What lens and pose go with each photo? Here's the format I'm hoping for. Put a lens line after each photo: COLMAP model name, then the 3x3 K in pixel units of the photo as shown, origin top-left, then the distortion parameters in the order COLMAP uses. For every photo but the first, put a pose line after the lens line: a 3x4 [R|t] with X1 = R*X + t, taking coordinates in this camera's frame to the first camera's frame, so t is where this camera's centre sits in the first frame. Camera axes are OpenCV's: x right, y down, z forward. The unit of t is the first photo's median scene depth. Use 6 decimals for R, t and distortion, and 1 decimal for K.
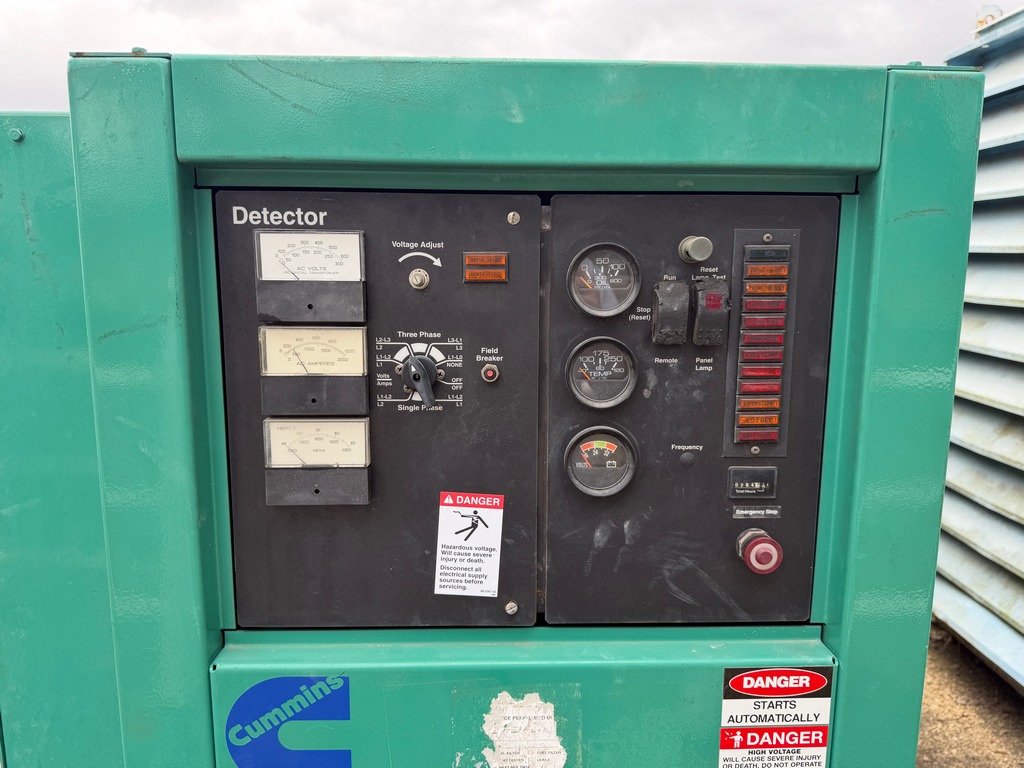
lens RADIAL K [[720.3, 0, 512.0], [0, 720.3, 384.0], [0, 0, 1]] dist [0.083043, -0.119287]
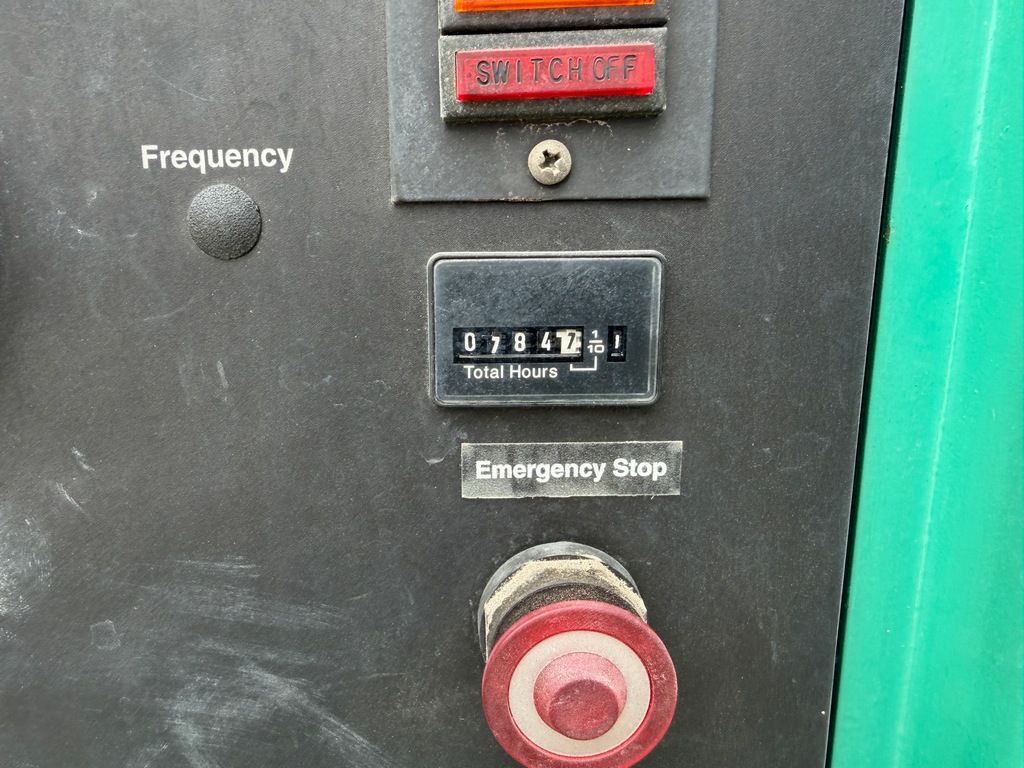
lens RADIAL K [[637.6, 0, 512.0], [0, 637.6, 384.0], [0, 0, 1]] dist [0.003067, -0.000522]
pose [[0.998482, -0.008064, -0.054476, 0.330124], [0.011355, 0.998112, 0.060366, 0.139444], [0.053887, -0.060893, 0.996689, 0.814145]]
